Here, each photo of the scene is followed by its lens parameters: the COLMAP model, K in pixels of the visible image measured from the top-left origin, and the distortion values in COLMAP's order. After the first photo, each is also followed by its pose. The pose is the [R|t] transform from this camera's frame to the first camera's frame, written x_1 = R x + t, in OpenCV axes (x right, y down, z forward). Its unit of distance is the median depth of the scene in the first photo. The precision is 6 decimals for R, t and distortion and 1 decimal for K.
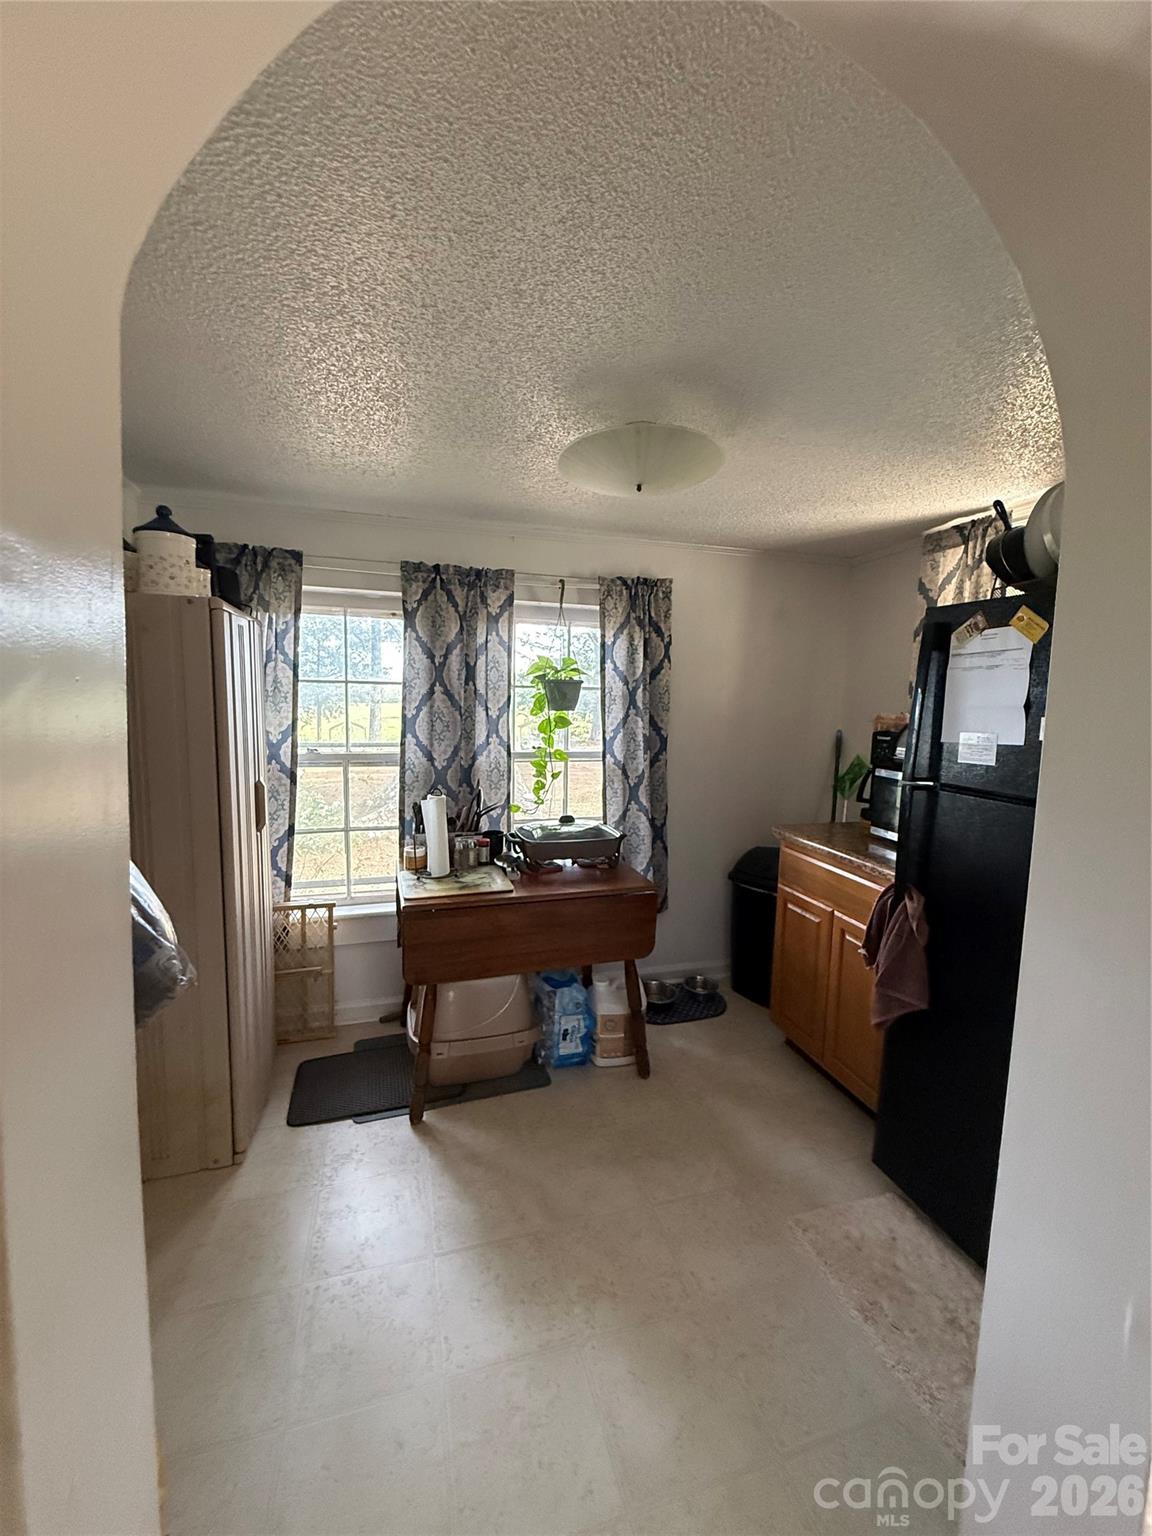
lens RADIAL K [[617.6, 0, 572.8], [0, 617.6, 764.4], [0, 0, 1]] dist [0.000913, 0.000008]
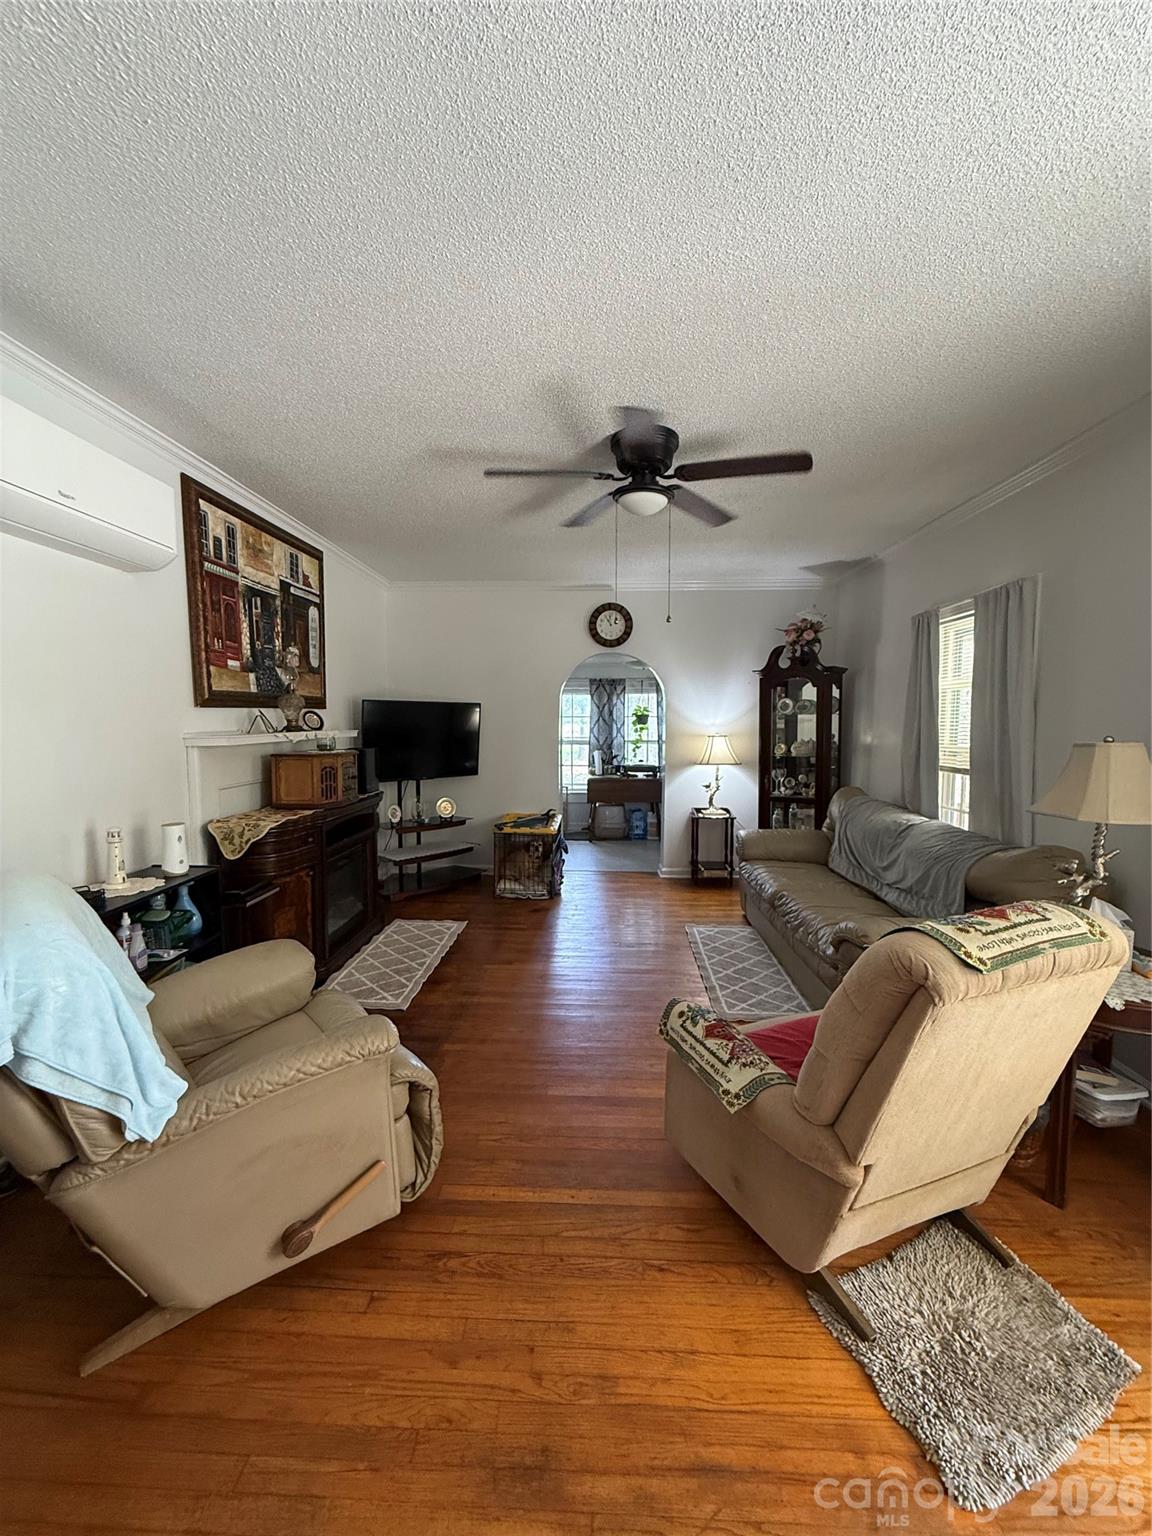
lens RADIAL K [[617.6, 0, 577.6], [0, 617.6, 764.7], [0, 0, 1]] dist [0.000913, 0.000008]
pose [[0.943728, -0.000230, -0.330722, 0.680011], [-0.009033, 0.999609, -0.026473, 0.186756], [0.330598, 0.027971, 0.943357, -1.903133]]
